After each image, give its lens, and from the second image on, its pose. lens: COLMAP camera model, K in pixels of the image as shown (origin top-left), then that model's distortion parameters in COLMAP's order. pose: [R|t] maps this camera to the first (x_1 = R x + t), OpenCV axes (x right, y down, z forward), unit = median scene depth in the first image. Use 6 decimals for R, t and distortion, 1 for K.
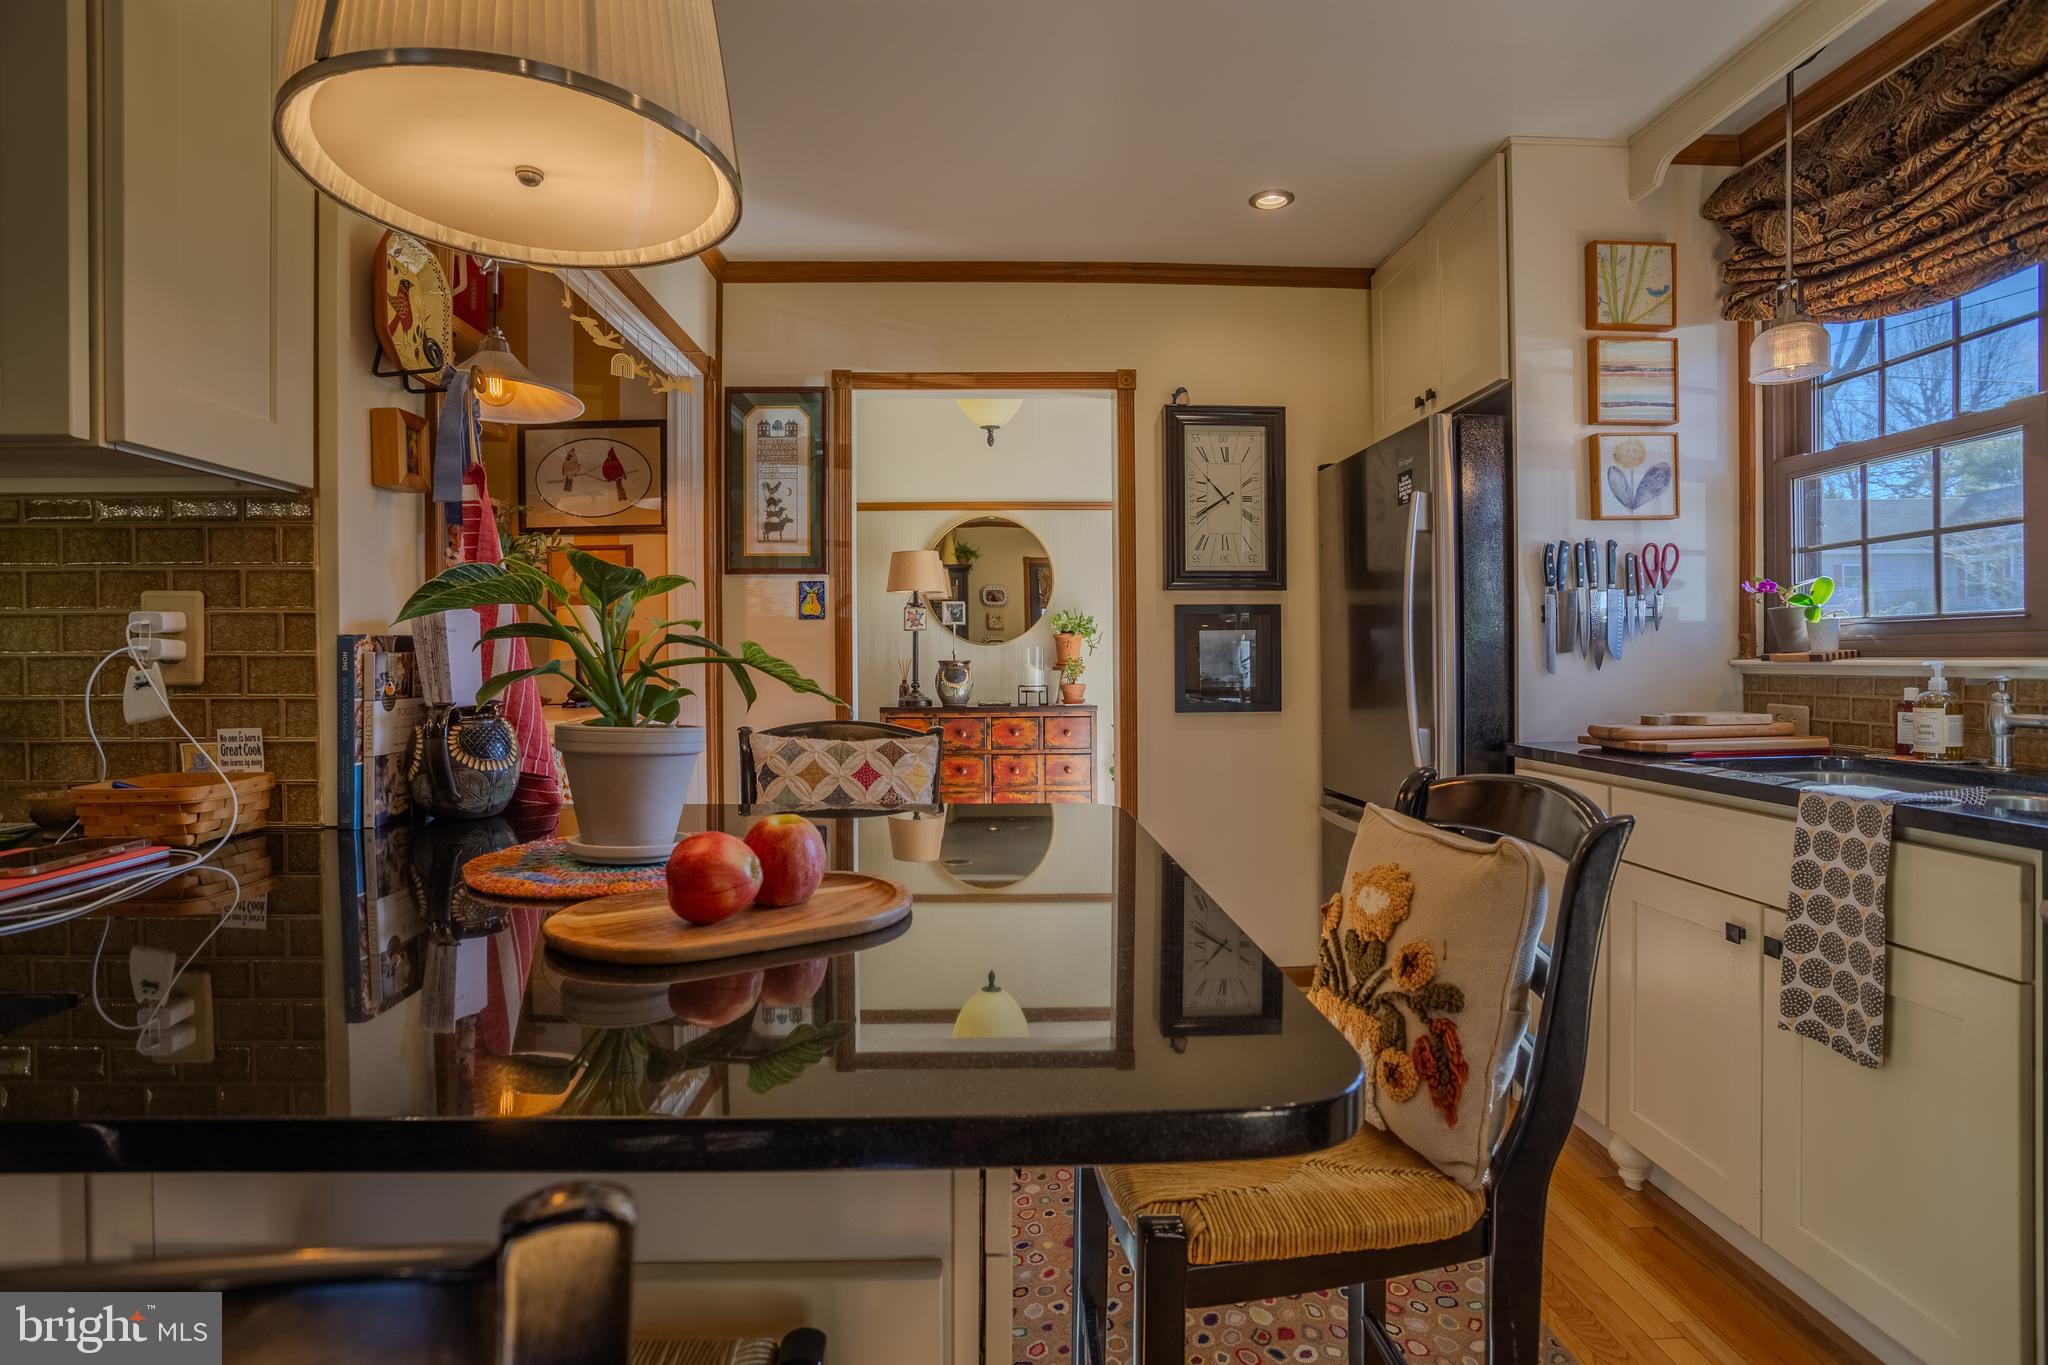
lens RADIAL K [[1010.5, 0, 1044.1], [0, 1010.5, 667.4], [0, 0, 1]] dist [-0.058308, 0.027198]
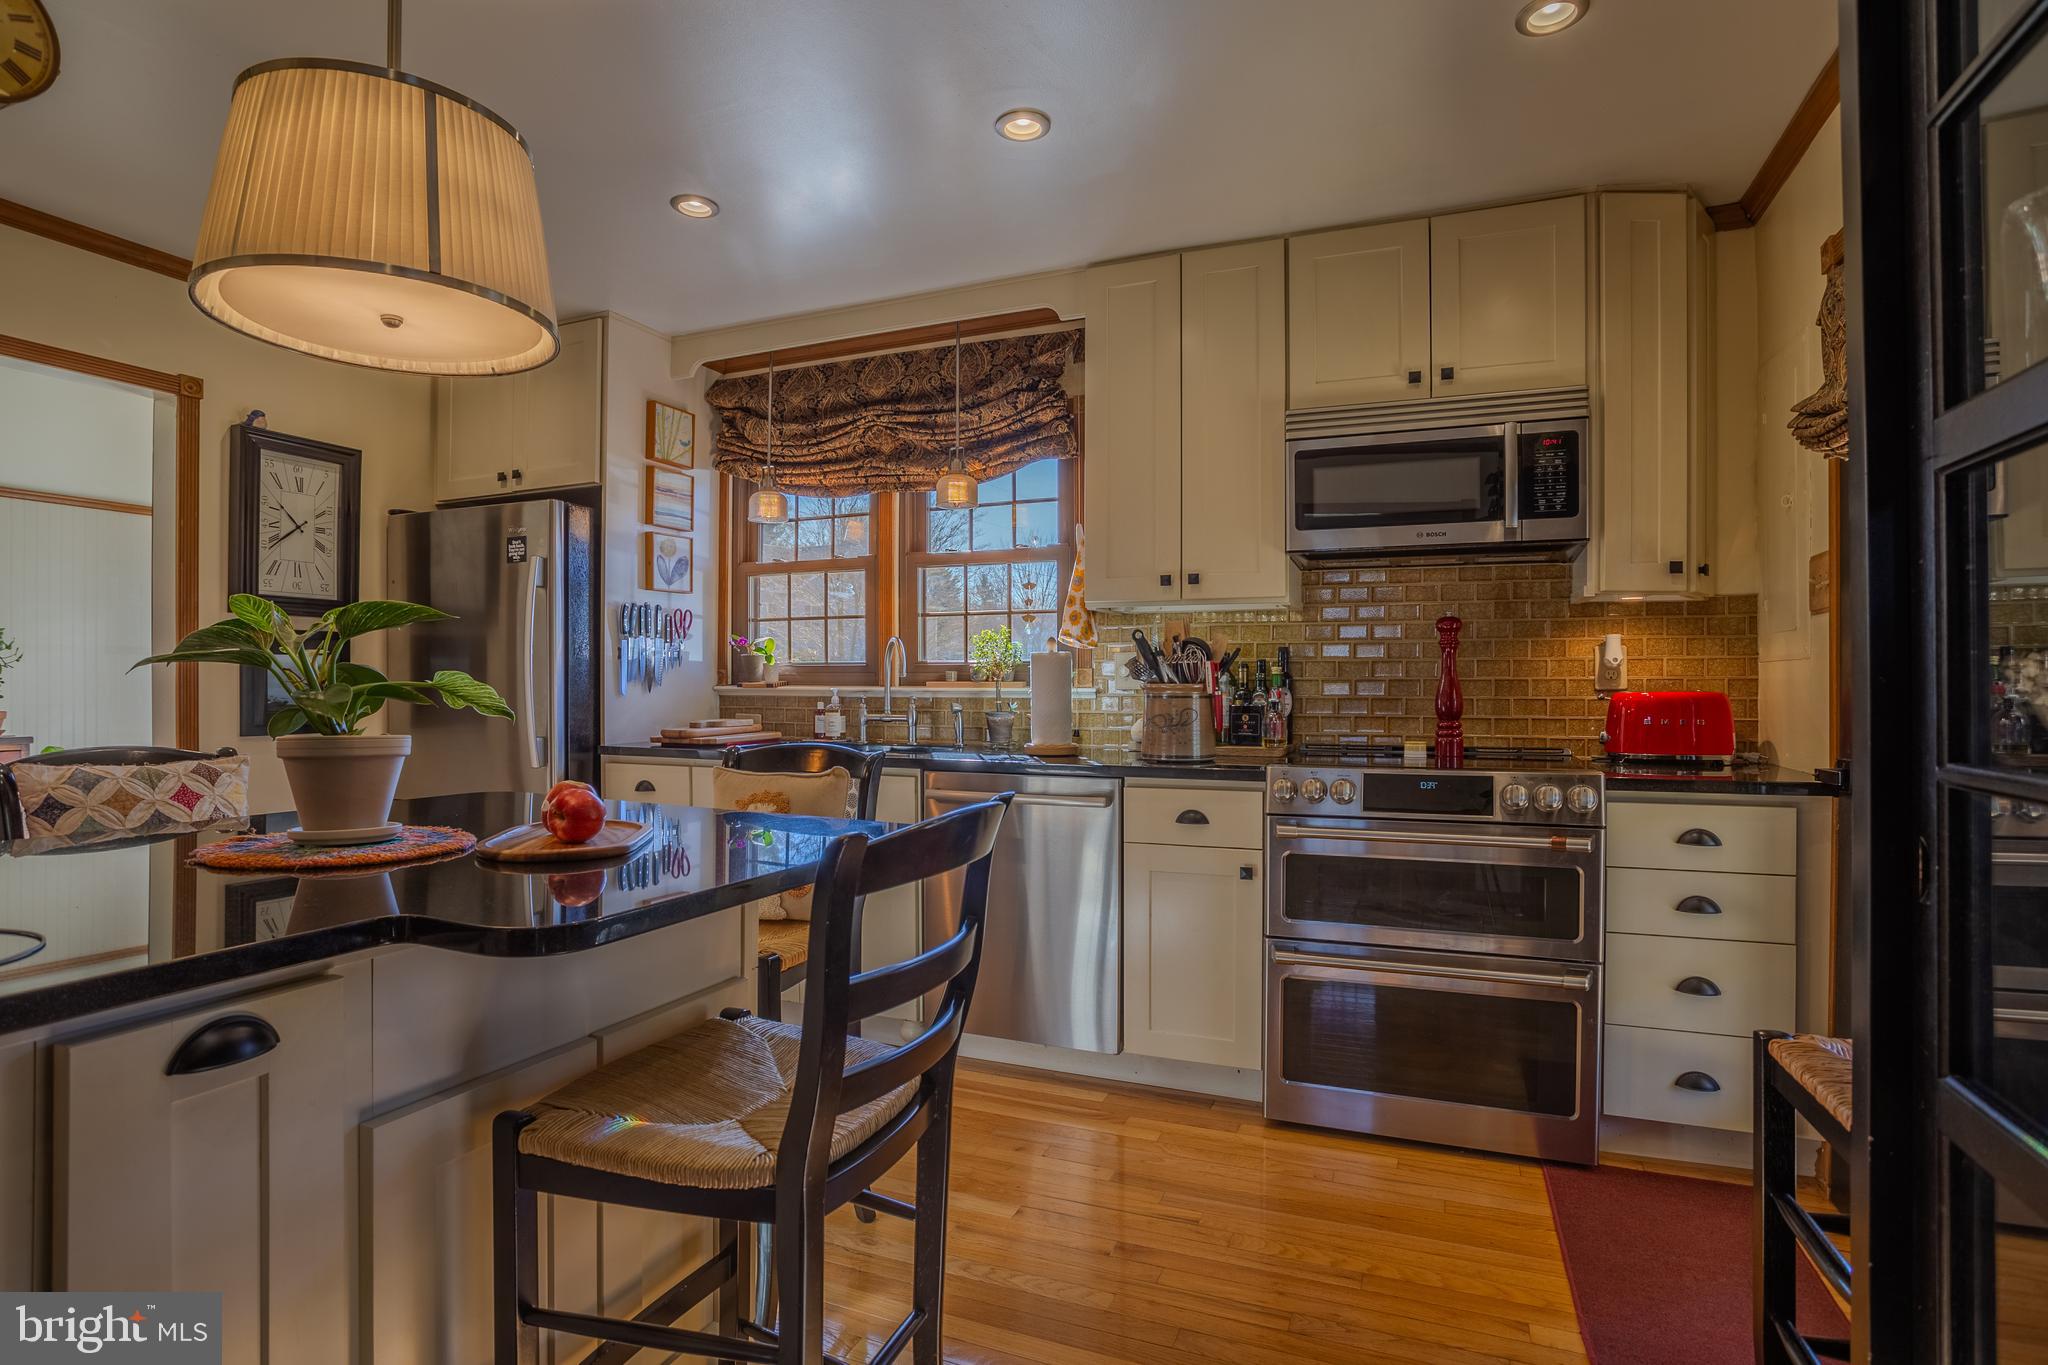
lens RADIAL K [[1000.5, 0, 1012.9], [0, 1000.5, 673.3], [0, 0, 1]] dist [-0.073119, 0.026421]
pose [[0.446765, 0.016152, 0.894506, -0.549303], [0.001136, 0.999826, -0.018622, 0.001784], [-0.894651, 0.009336, 0.446669, -0.138465]]
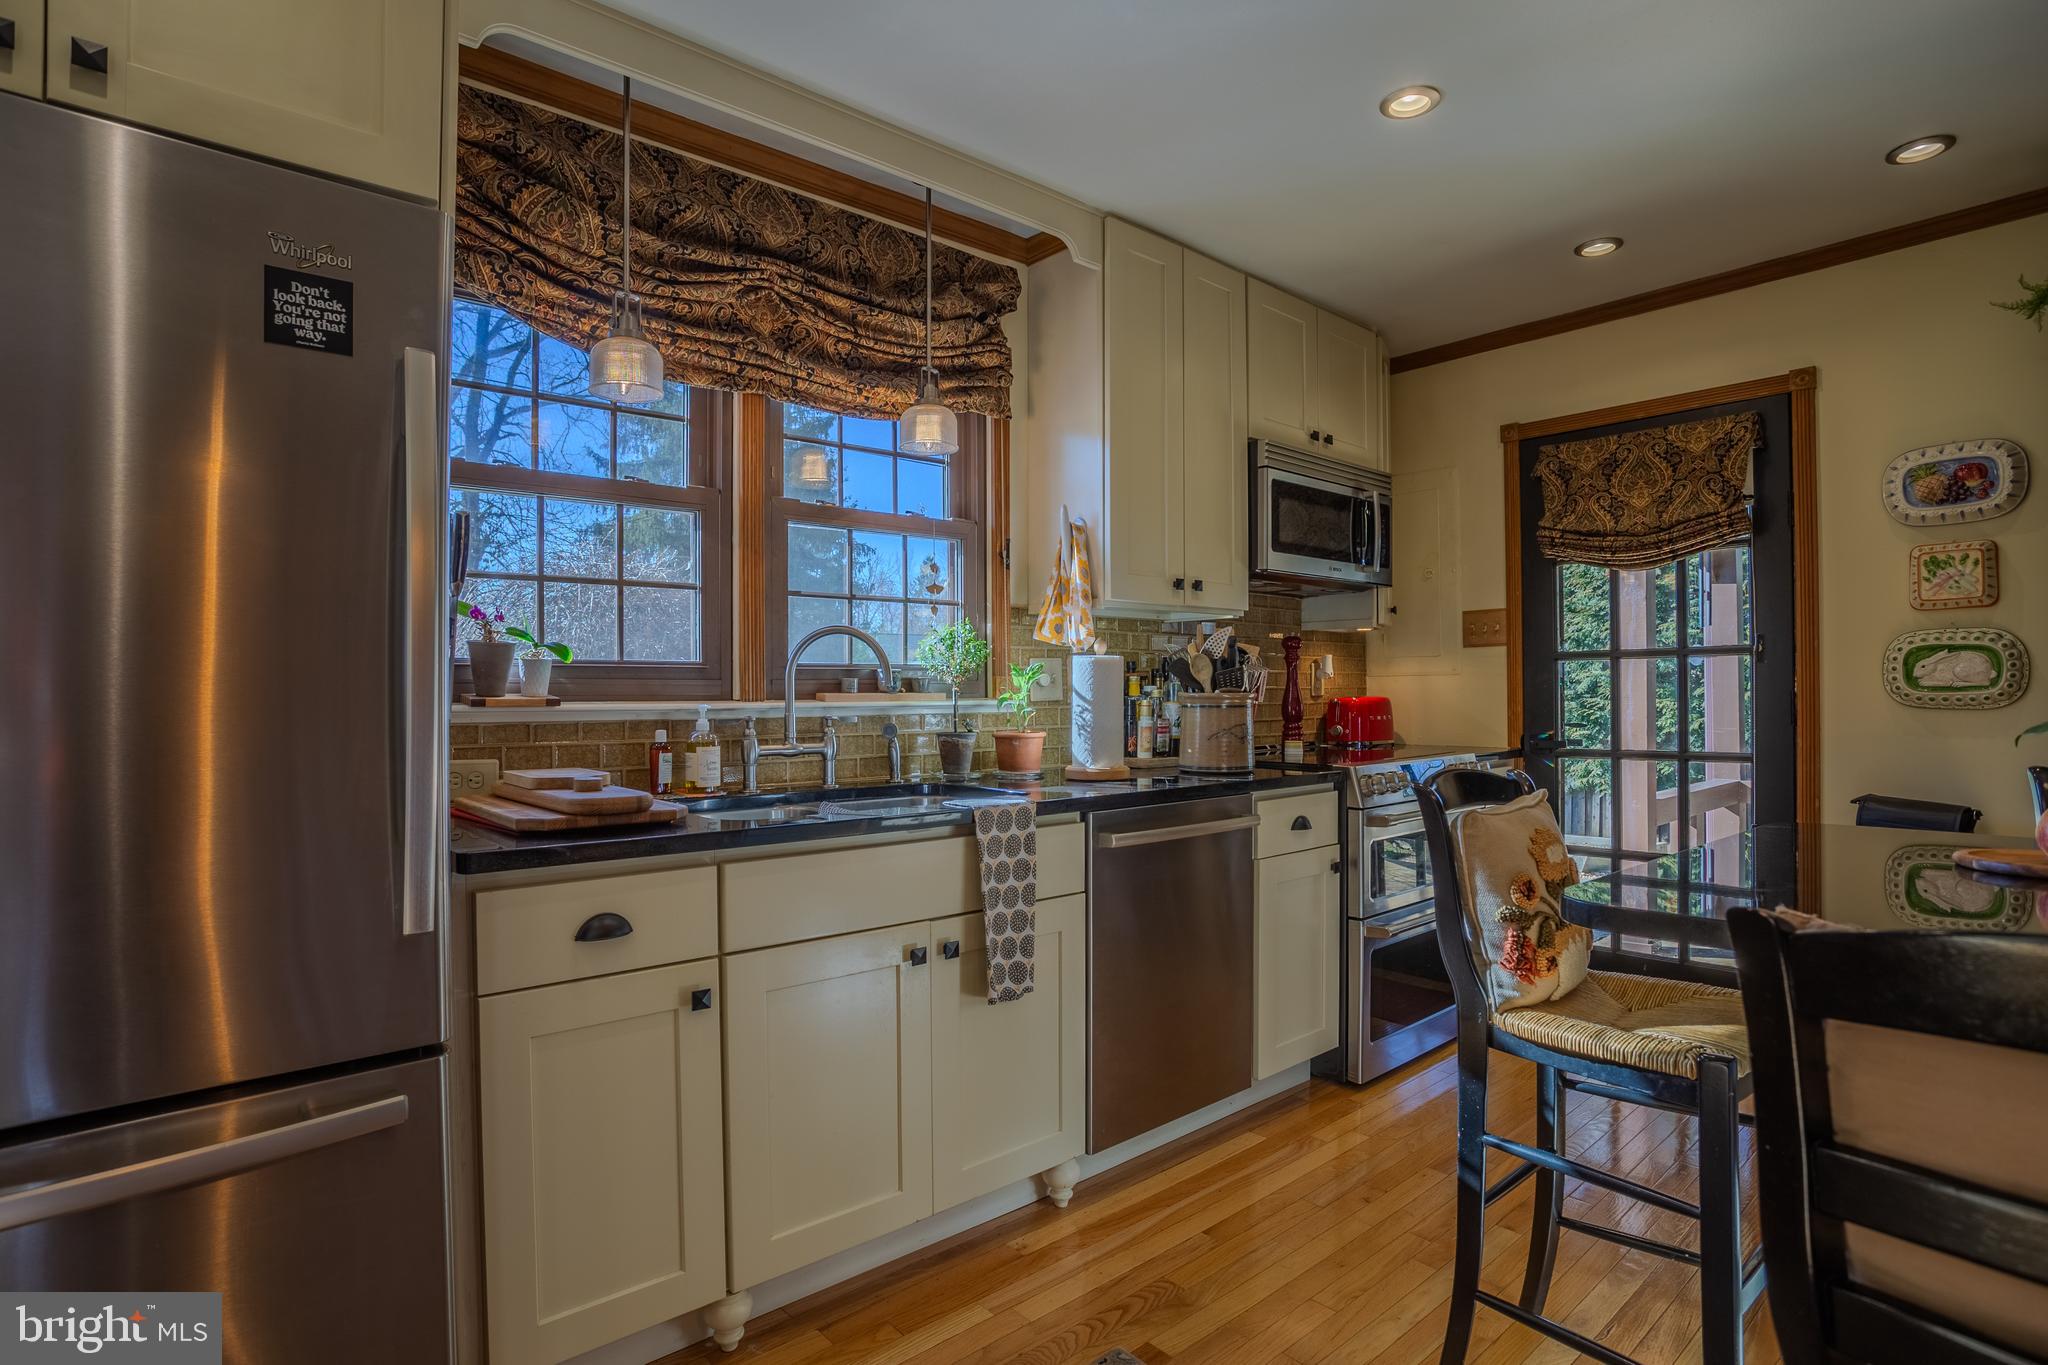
lens RADIAL K [[1024.5, 0, 1012.7], [0, 1024.5, 684.9], [0, 0, 1]] dist [-0.056271, 0.000867]
pose [[-0.590517, 0.012393, 0.806930, -0.197586], [0.013303, 0.999896, -0.005622, -0.014647], [-0.806915, 0.007415, -0.590620, 1.174547]]
